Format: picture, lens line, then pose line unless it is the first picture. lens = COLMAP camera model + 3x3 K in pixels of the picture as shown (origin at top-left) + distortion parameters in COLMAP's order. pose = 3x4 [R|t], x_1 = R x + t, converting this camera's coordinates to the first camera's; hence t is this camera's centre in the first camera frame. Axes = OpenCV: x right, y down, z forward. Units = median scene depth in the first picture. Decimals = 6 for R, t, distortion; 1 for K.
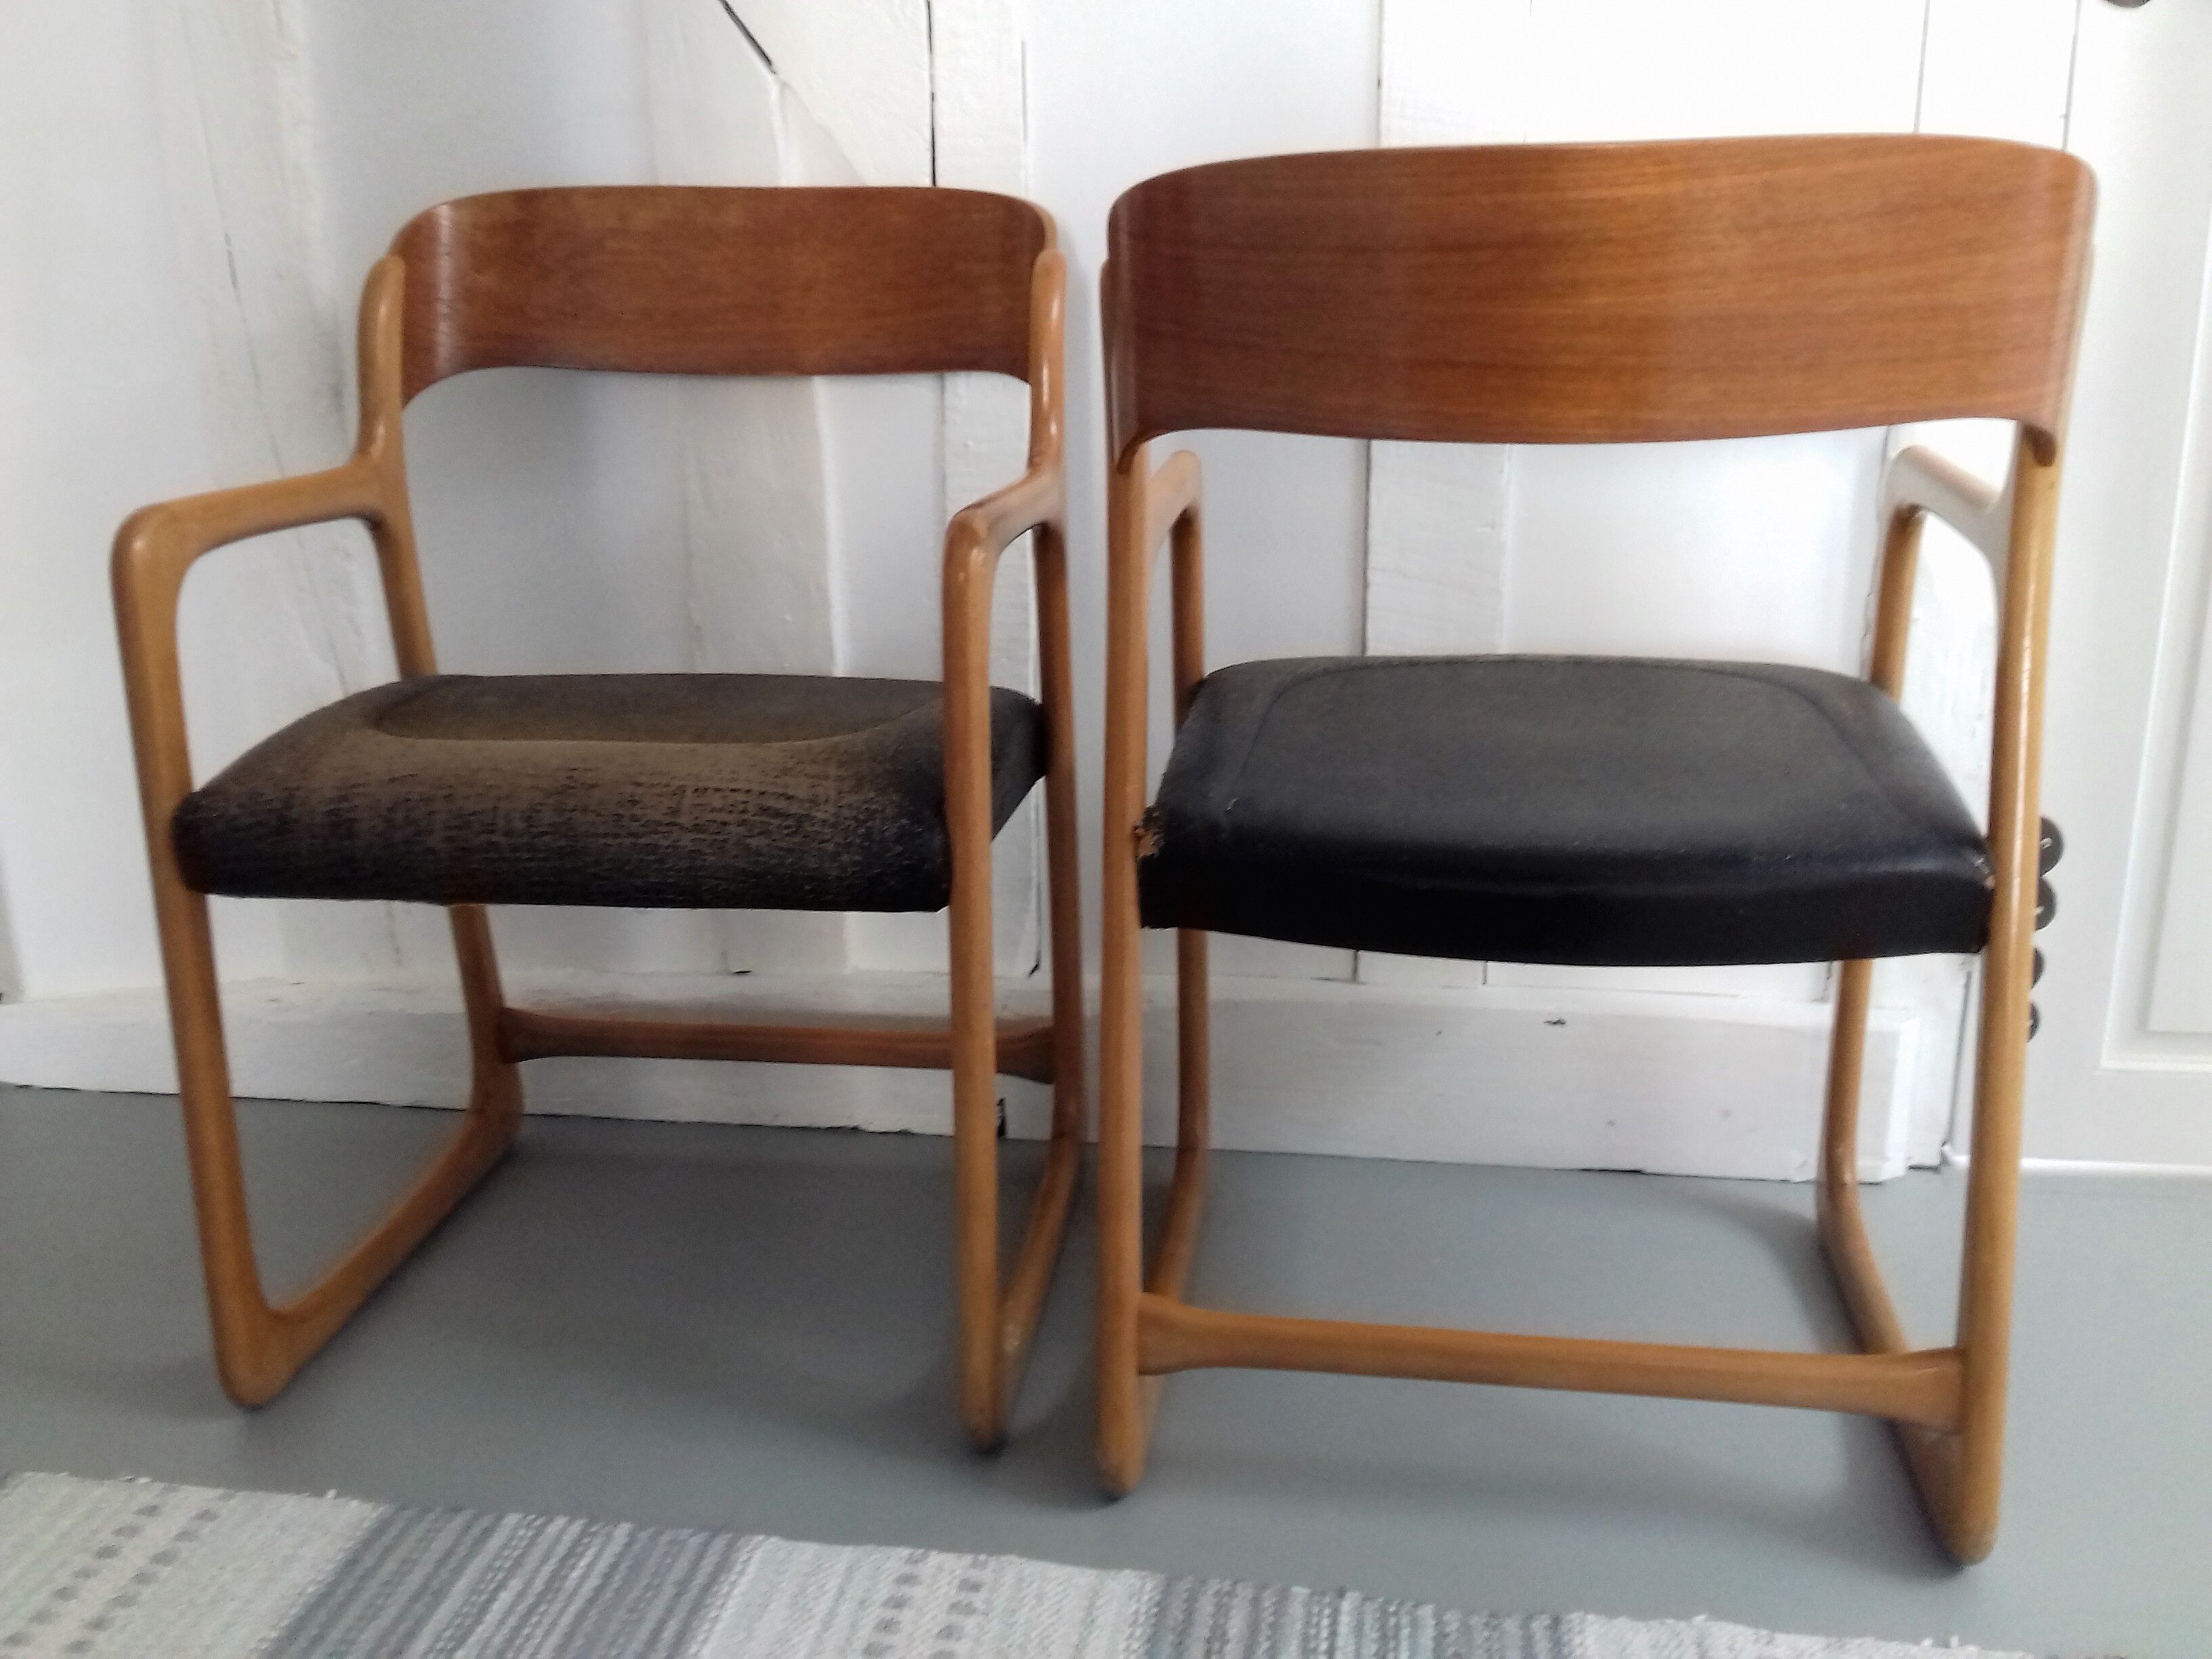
lens RADIAL K [[1939.5, 0, 1106.0], [0, 1939.5, 829.5], [0, 0, 1]] dist [-0.012243, -0.095662]
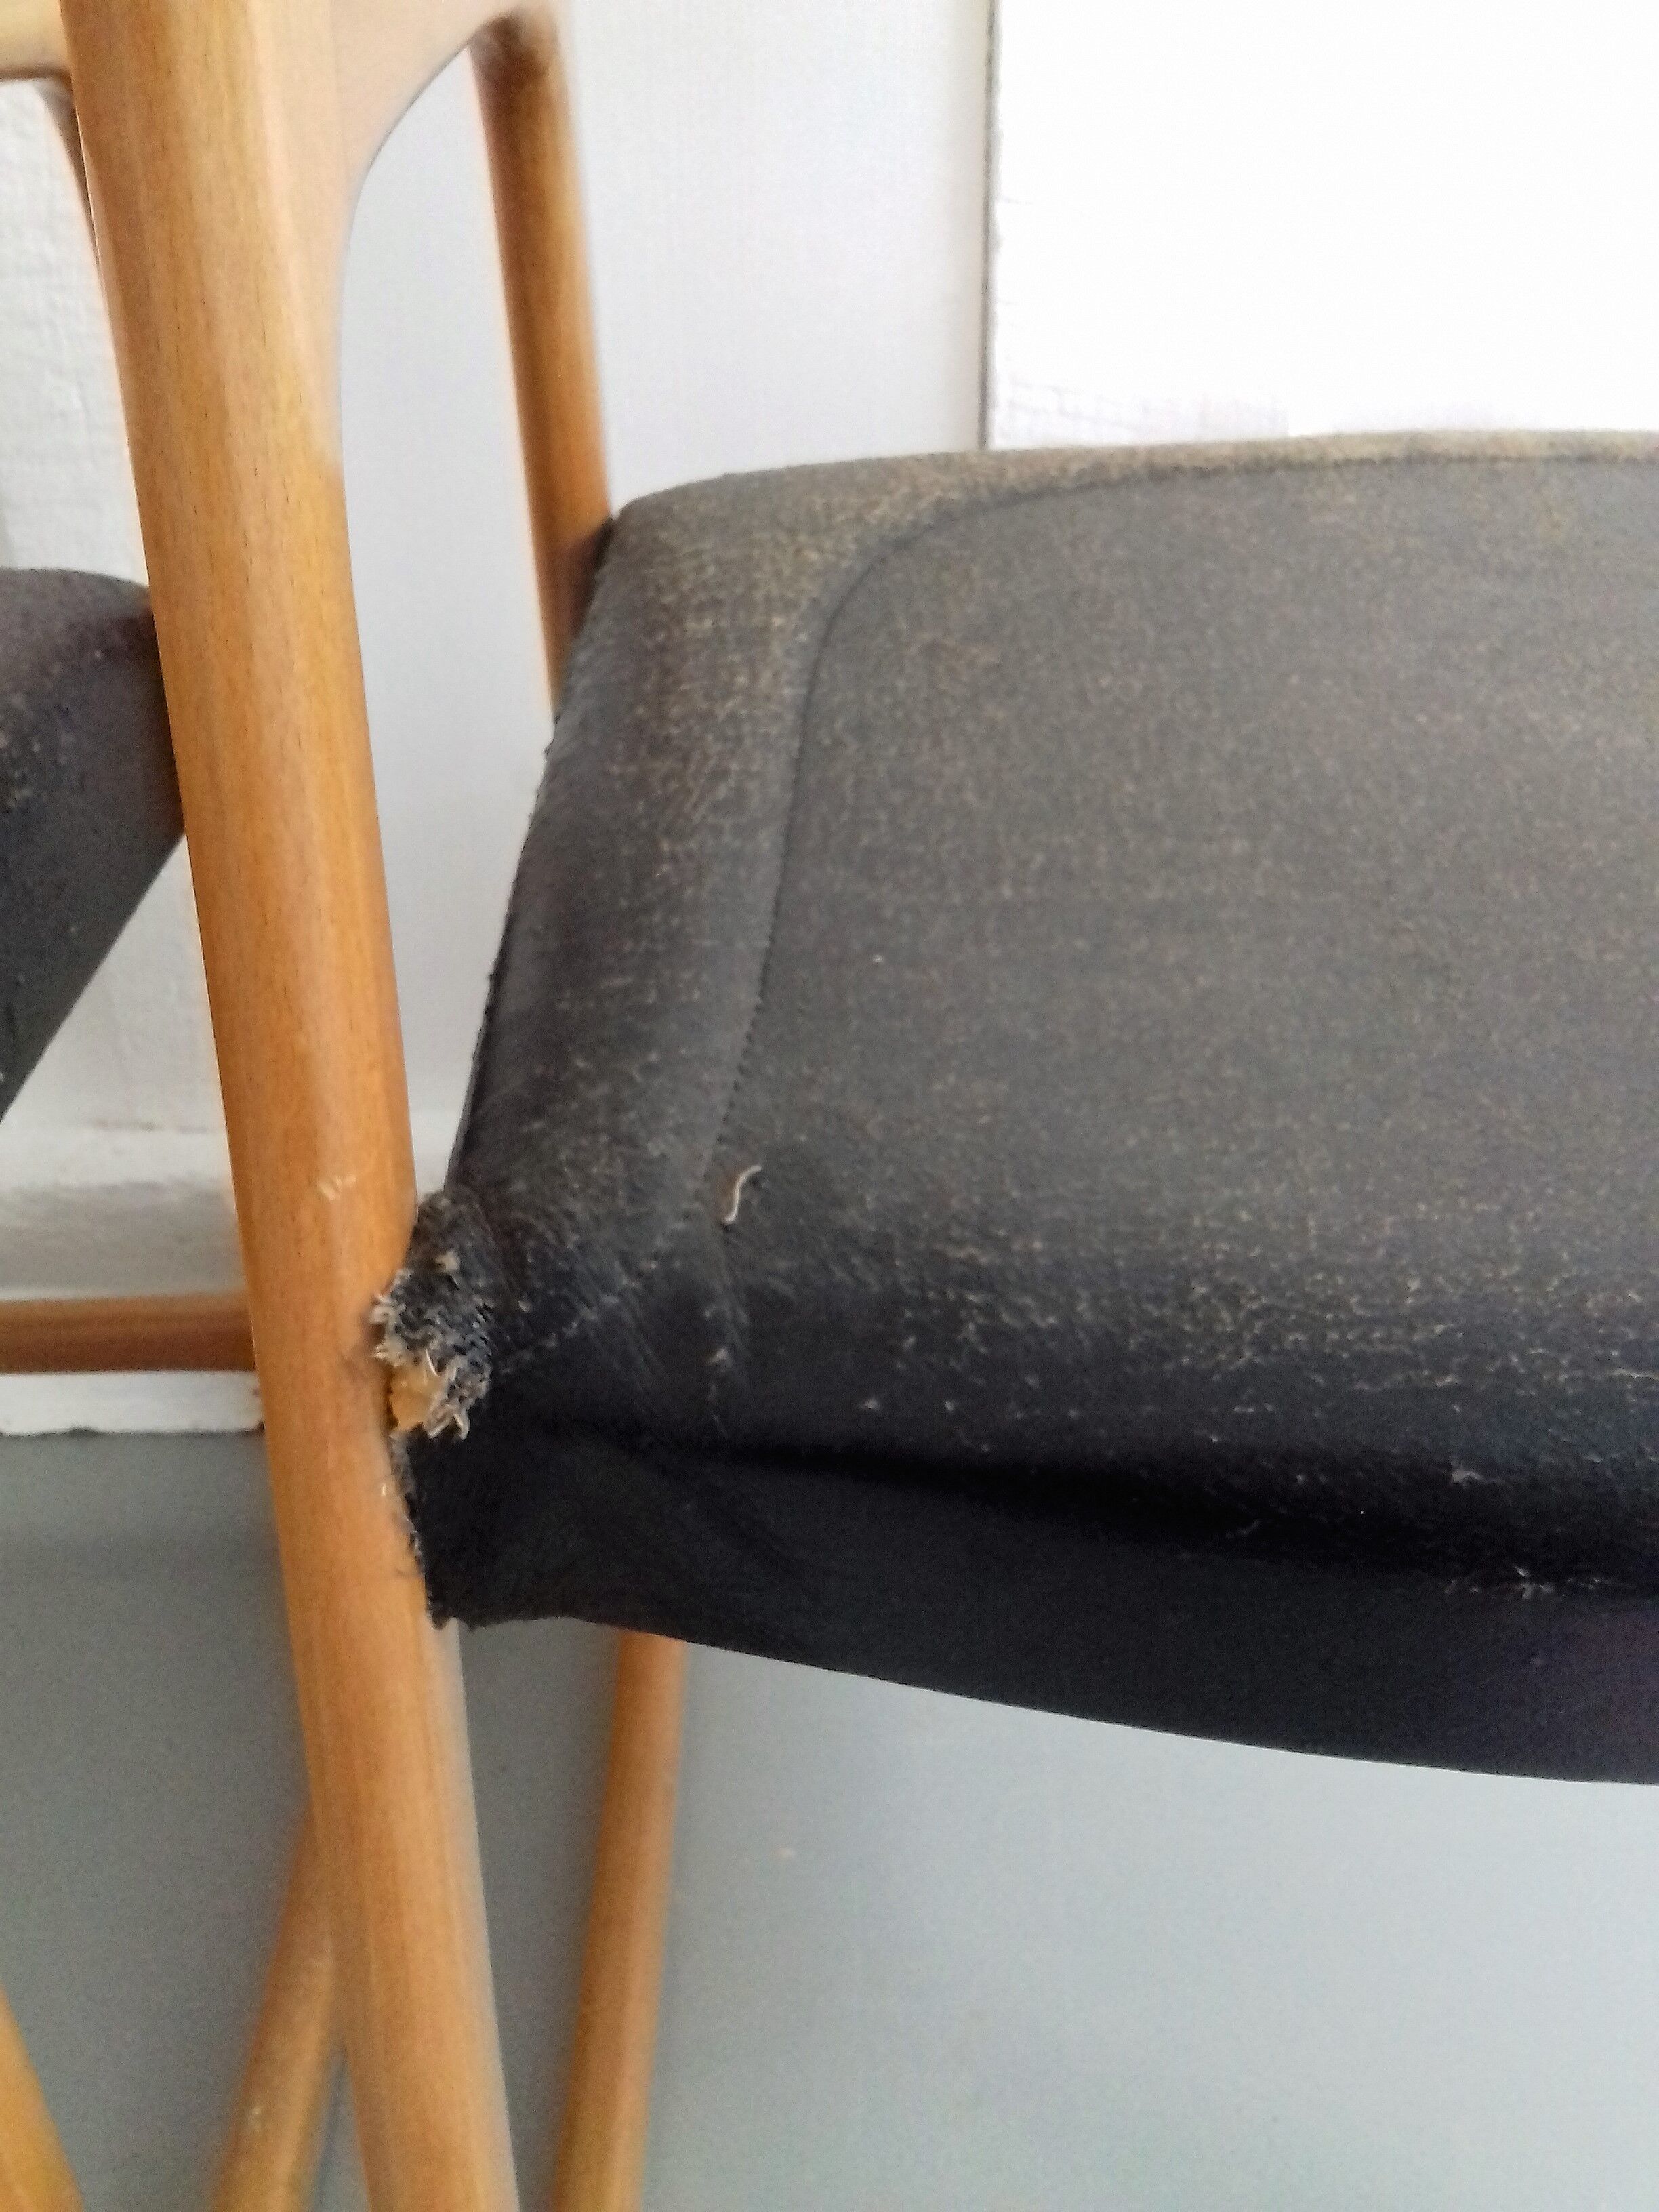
lens RADIAL K [[1939.5, 0, 829.5], [0, 1939.5, 1106.0], [0, 0, 1]] dist [-0.012243, -0.095662]
pose [[0.988349, -0.077746, 0.130848, 0.038632], [0.033817, 0.950377, 0.309256, -0.094683], [-0.148399, -0.301228, 0.941934, 0.671825]]
